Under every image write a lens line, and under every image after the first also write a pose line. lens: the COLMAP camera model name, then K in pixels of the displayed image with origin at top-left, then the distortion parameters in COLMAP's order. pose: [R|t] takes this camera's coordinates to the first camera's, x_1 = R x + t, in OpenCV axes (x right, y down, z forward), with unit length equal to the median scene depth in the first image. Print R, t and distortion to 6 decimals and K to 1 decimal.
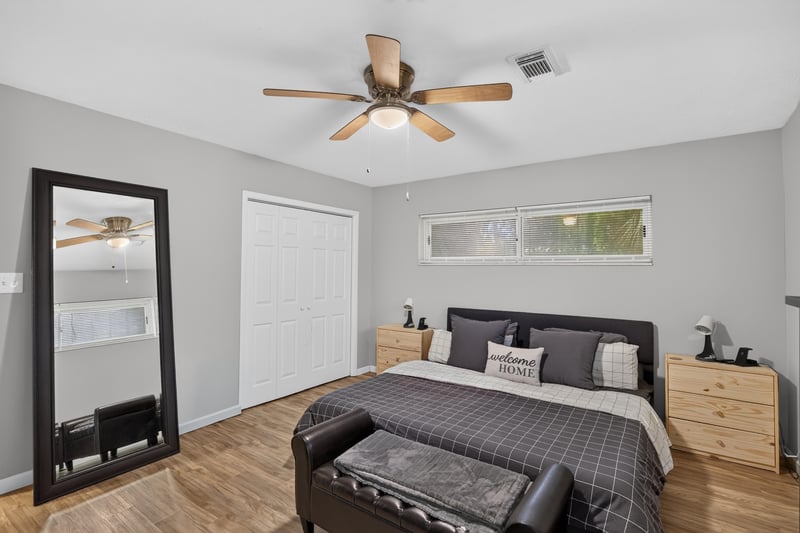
lens RADIAL K [[377.2, 0, 400.9], [0, 377.2, 262.2], [0, 0, 1]] dist [-0.009009, 0.000980]
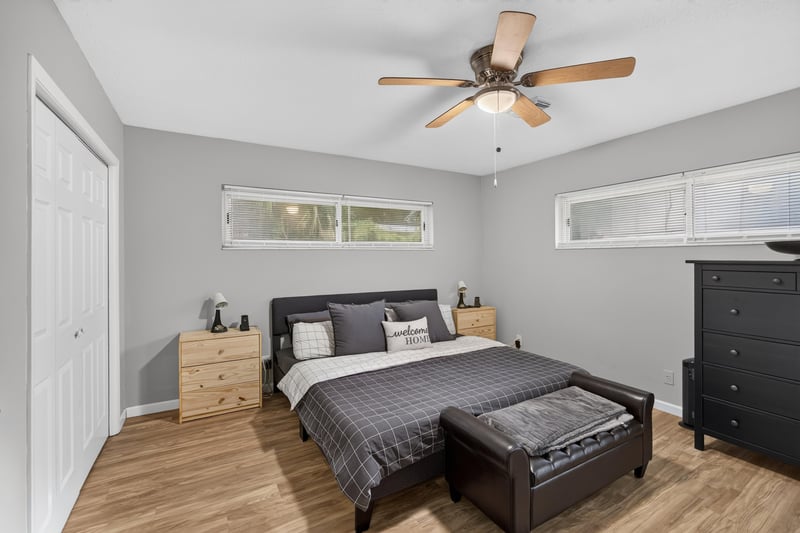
lens RADIAL K [[350.9, 0, 405.9], [0, 350.9, 254.1], [0, 0, 1]] dist [-0.034111, 0.000394]
pose [[0.436261, -0.004583, 0.899809, -0.694238], [-0.007070, 0.999939, 0.008521, 0.013662], [-0.899793, -0.010079, 0.436202, 0.570357]]
